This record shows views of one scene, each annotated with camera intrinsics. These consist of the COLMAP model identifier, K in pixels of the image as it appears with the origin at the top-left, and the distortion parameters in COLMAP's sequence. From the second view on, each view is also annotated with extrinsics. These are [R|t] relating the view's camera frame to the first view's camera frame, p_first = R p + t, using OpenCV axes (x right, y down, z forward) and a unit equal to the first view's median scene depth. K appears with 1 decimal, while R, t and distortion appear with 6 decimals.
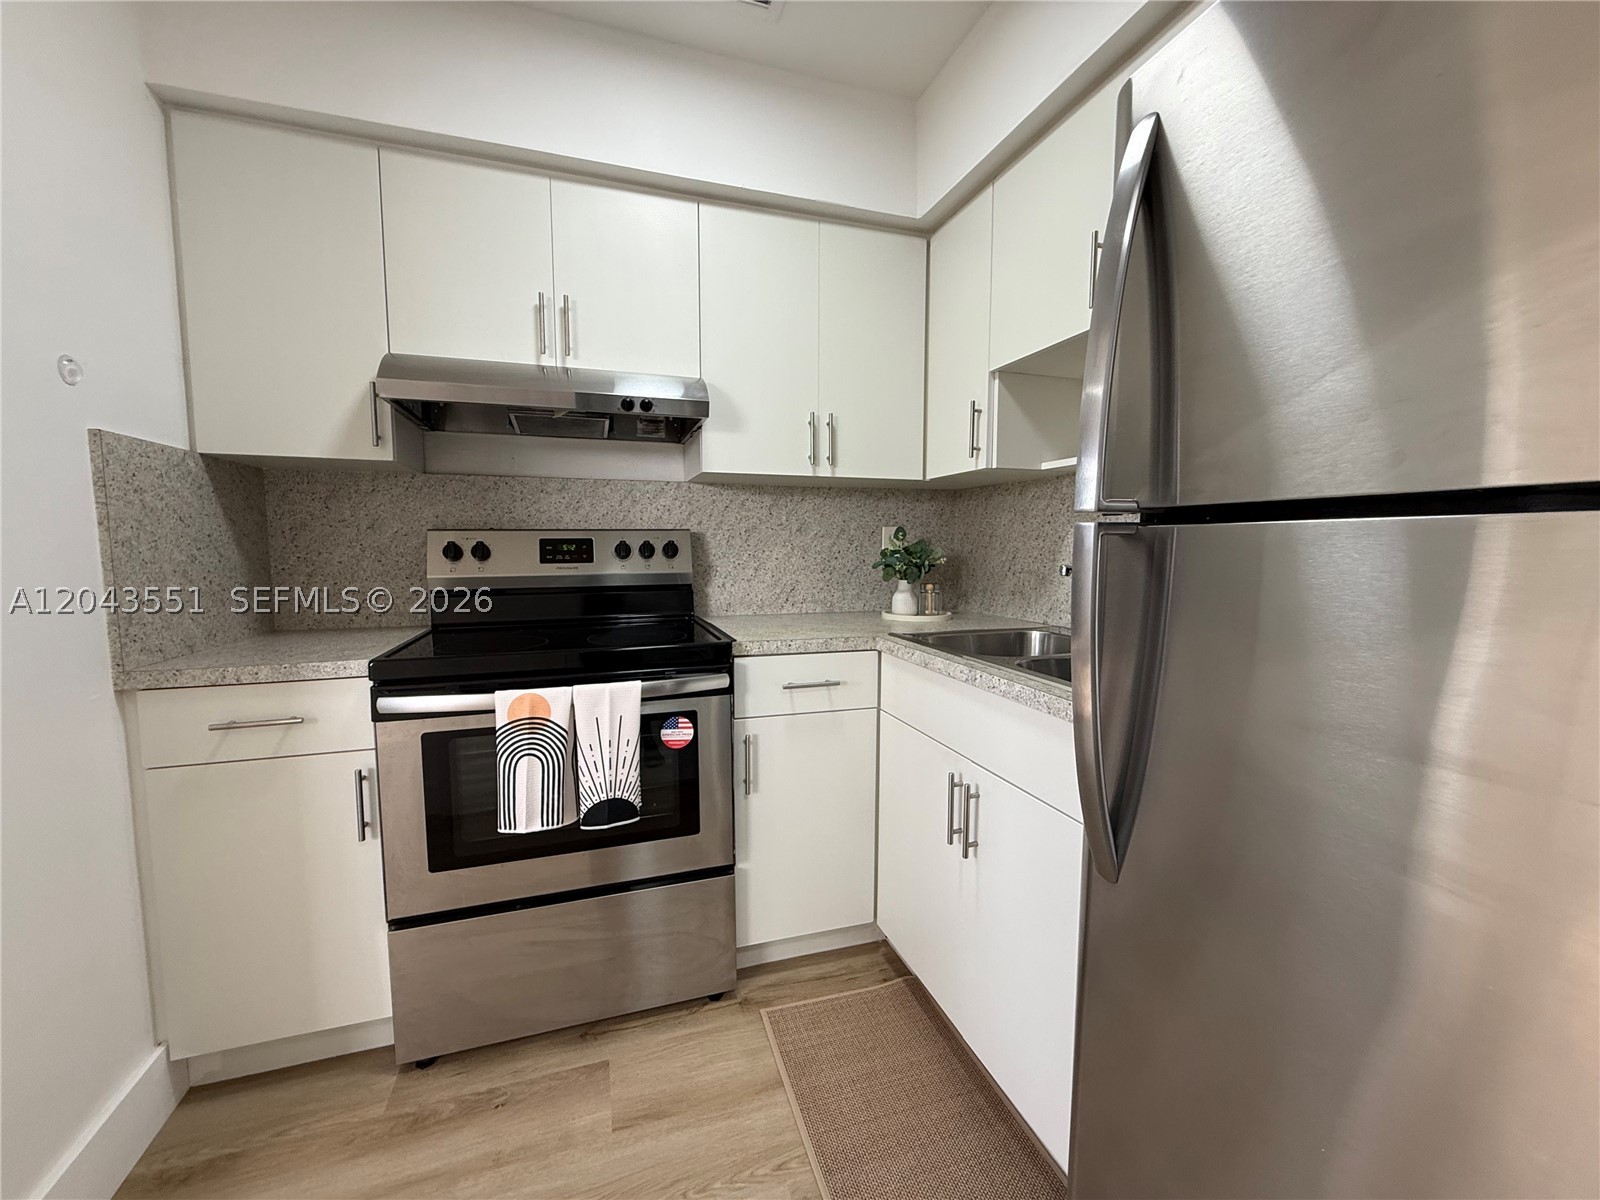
lens RADIAL K [[640.8, 0, 795.3], [0, 640.8, 602.4], [0, 0, 1]] dist [0.002832, -0.000536]
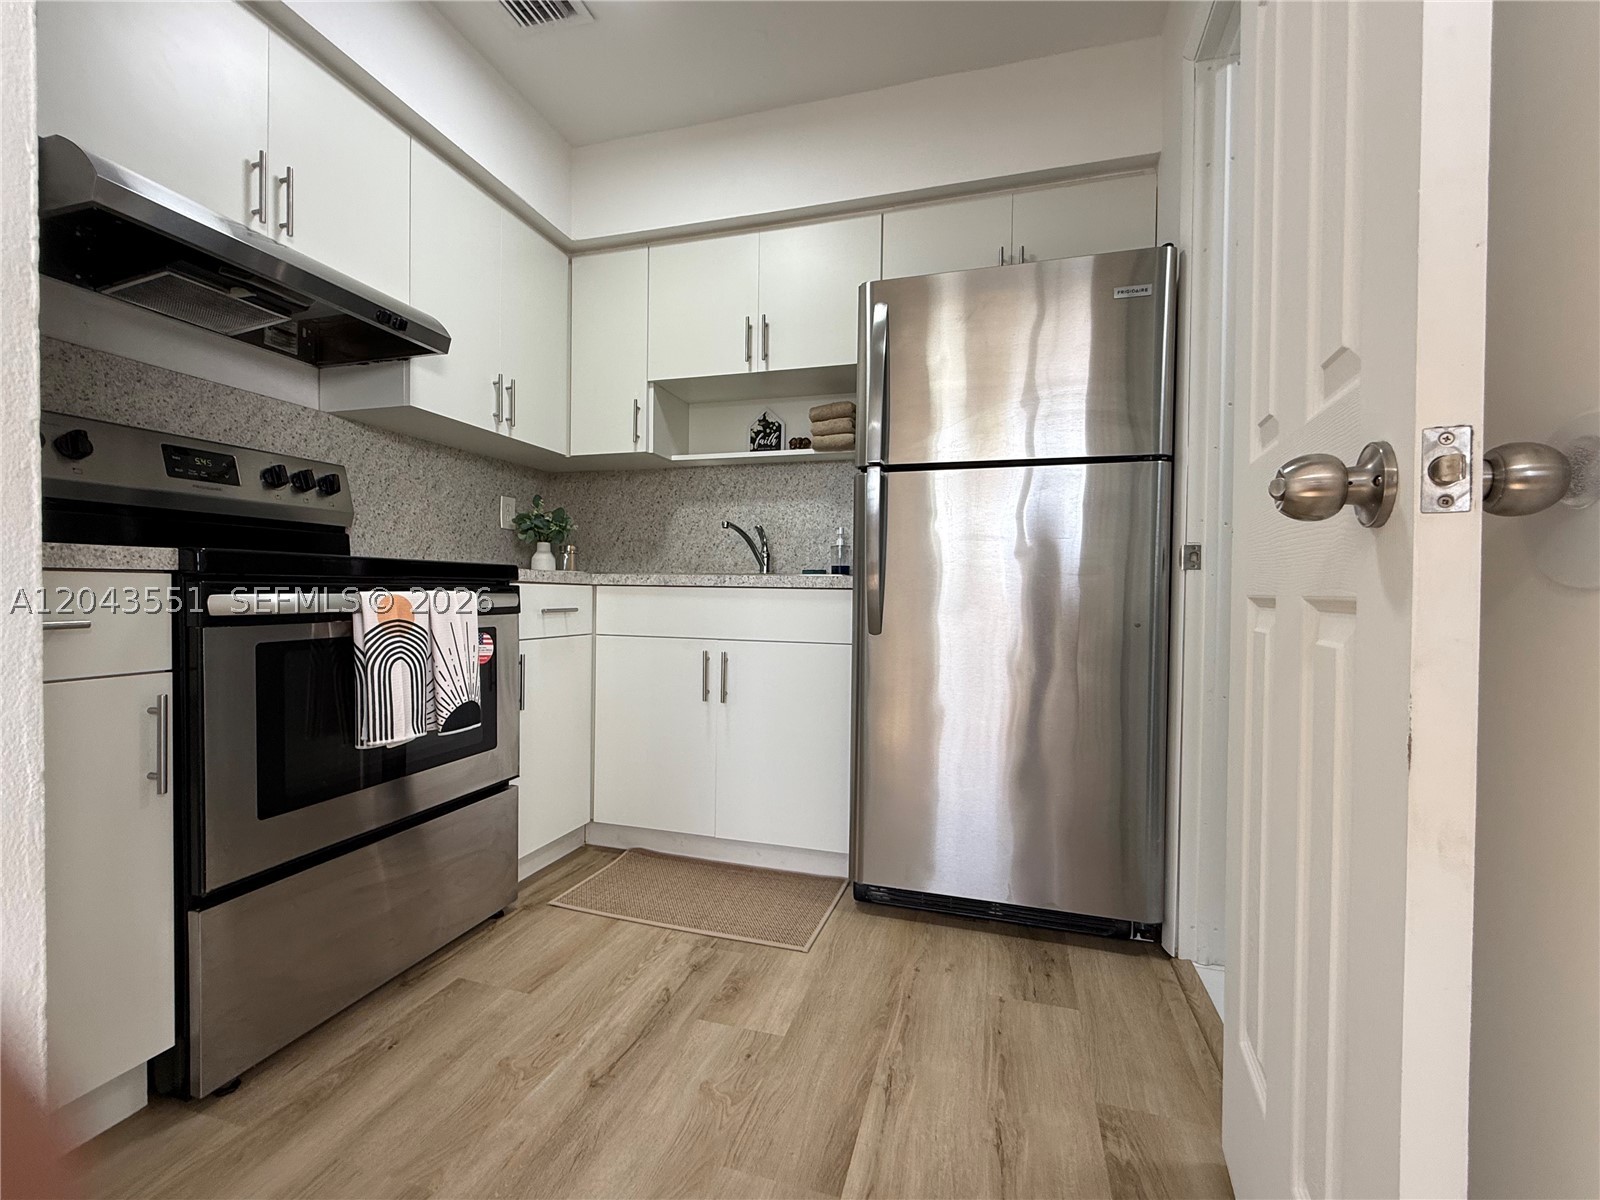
lens RADIAL K [[693.9, 0, 801.8], [0, 693.9, 604.7], [0, 0, 1]] dist [0.003090, -0.000762]
pose [[0.563710, -0.007214, 0.825941, -0.764174], [0.063225, 0.997405, -0.034440, 0.190392], [-0.823549, 0.071634, 0.562704, -0.058177]]
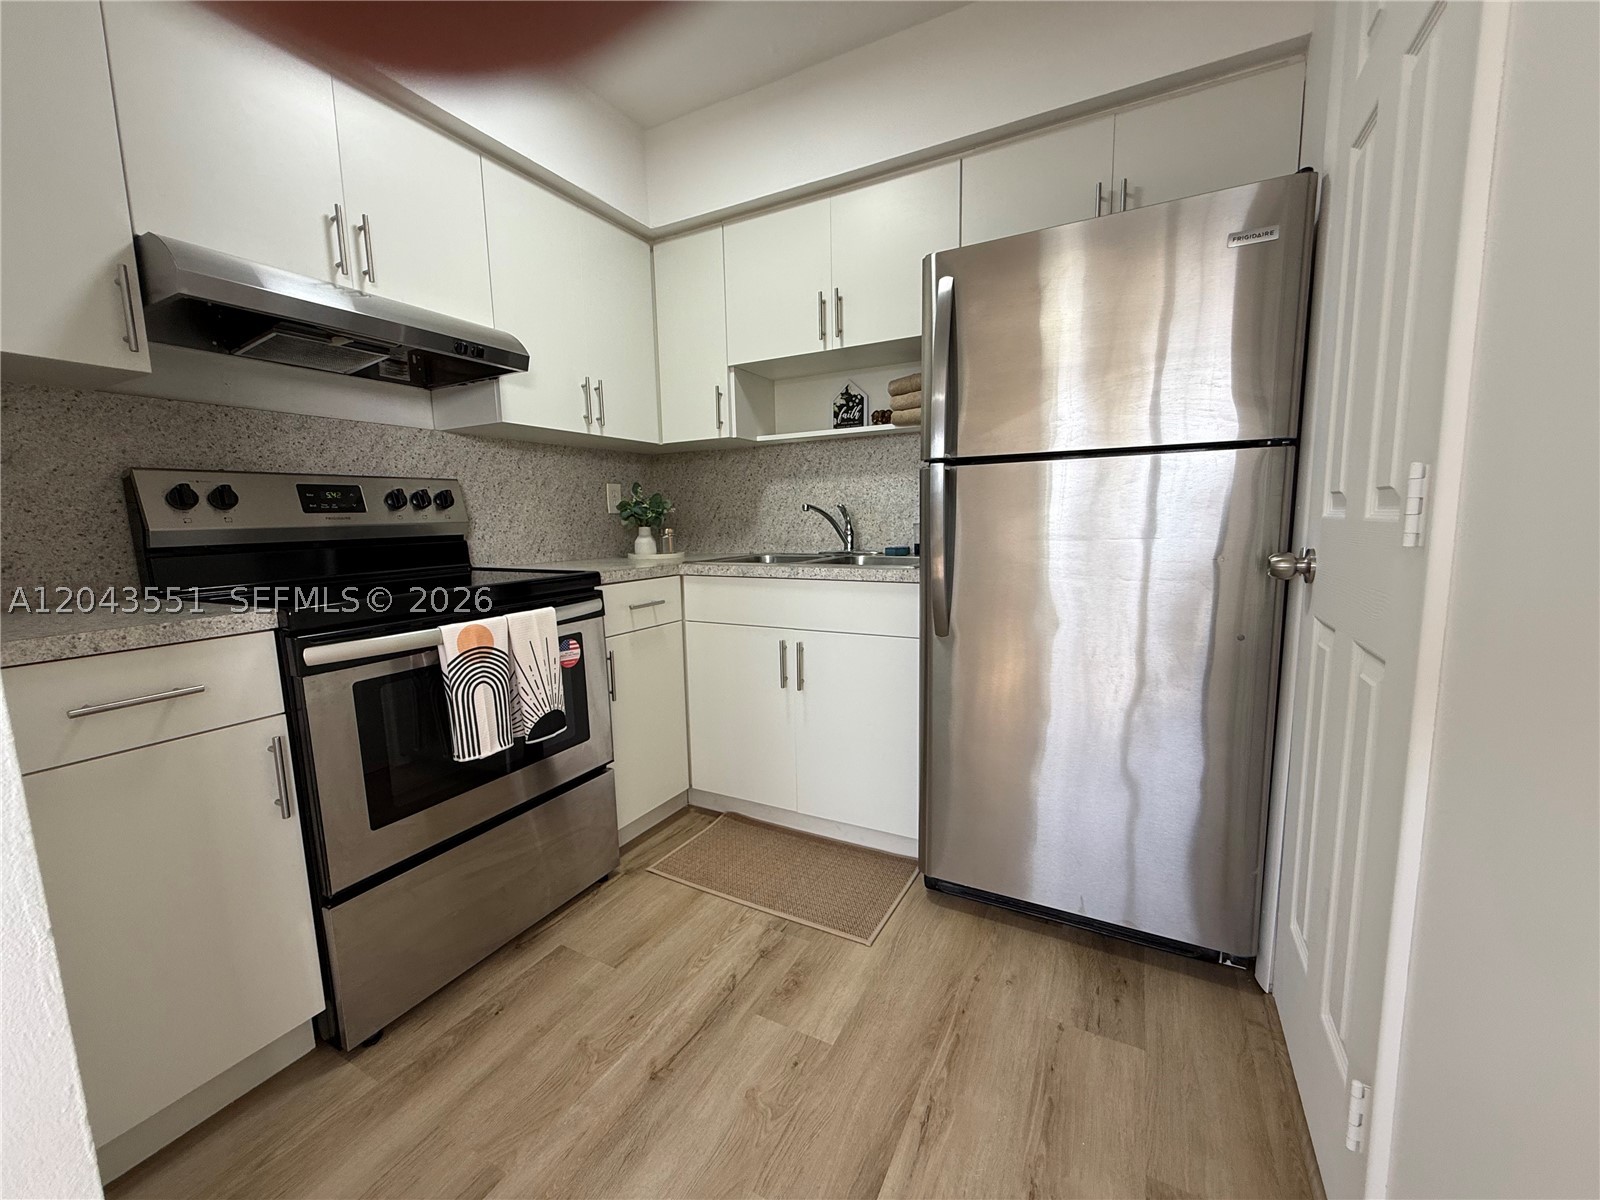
lens RADIAL K [[640.8, 0, 796.8], [0, 640.8, 604.1], [0, 0, 1]] dist [0.002832, -0.000536]
pose [[0.719541, -0.108556, 0.685913, -0.617660], [0.085257, 0.994044, 0.067886, 0.068811], [-0.689197, 0.009633, 0.724510, -0.092437]]
